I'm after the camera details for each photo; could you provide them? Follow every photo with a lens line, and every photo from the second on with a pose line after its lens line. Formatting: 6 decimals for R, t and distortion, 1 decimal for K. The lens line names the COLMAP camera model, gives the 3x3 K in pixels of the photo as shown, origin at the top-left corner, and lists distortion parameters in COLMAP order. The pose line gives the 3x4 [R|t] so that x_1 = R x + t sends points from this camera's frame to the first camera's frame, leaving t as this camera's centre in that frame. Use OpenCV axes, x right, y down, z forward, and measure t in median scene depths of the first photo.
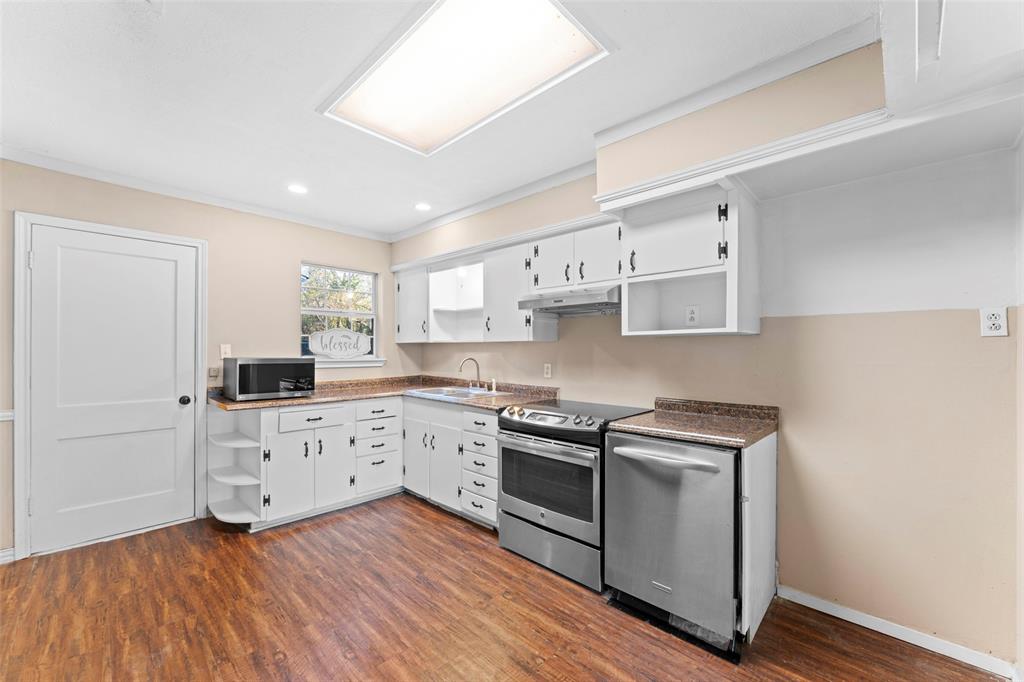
lens RADIAL K [[412.0, 0, 502.4], [0, 412.0, 346.6], [0, 0, 1]] dist [-0.000786, -0.000267]
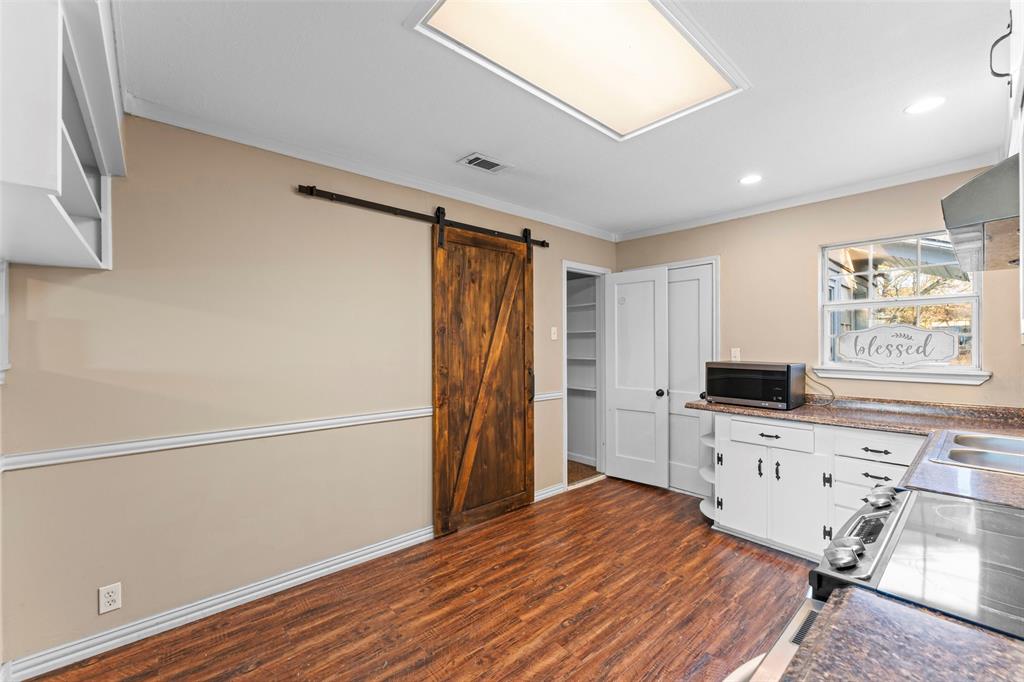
lens RADIAL K [[418.6, 0, 512.0], [0, 418.6, 341.0], [0, 0, 1]] dist [-0.001028, -0.000129]
pose [[-0.067091, -0.009191, -0.997705, 0.538157], [0.006090, 0.999935, -0.009621, -0.020510], [0.997728, -0.006721, -0.067030, 0.613178]]
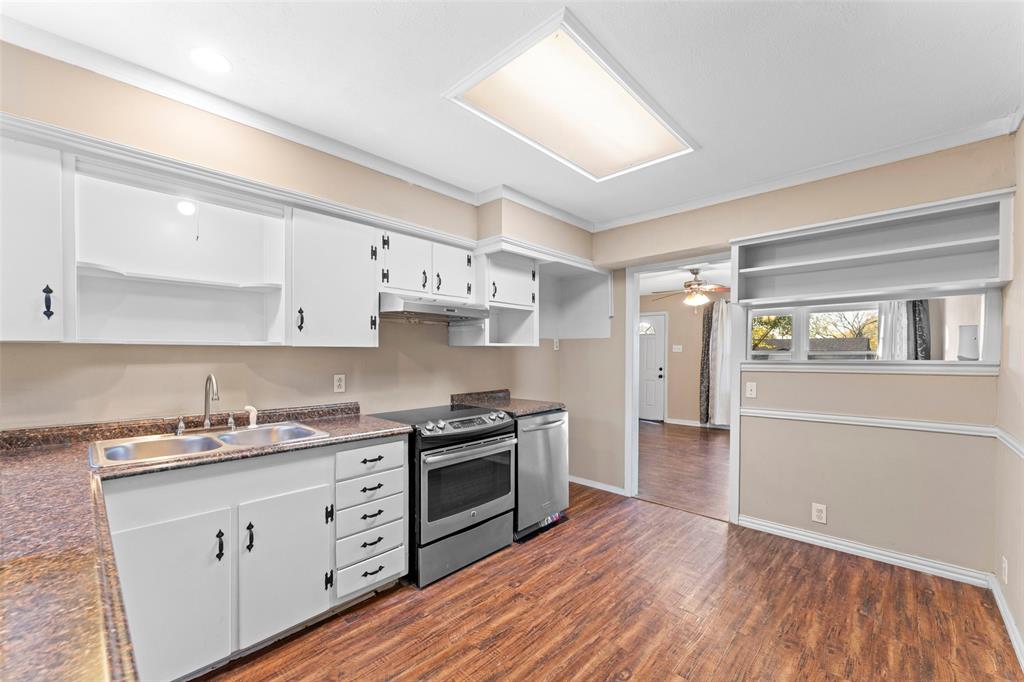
lens RADIAL K [[410.0, 0, 512.3], [0, 410.0, 355.0], [0, 0, 1]] dist [-0.000444, -0.000058]
pose [[-0.025531, -0.008142, 0.999641, -0.874525], [-0.010394, 0.999915, 0.007879, -0.008645], [-0.999620, -0.010189, -0.025614, 0.856202]]
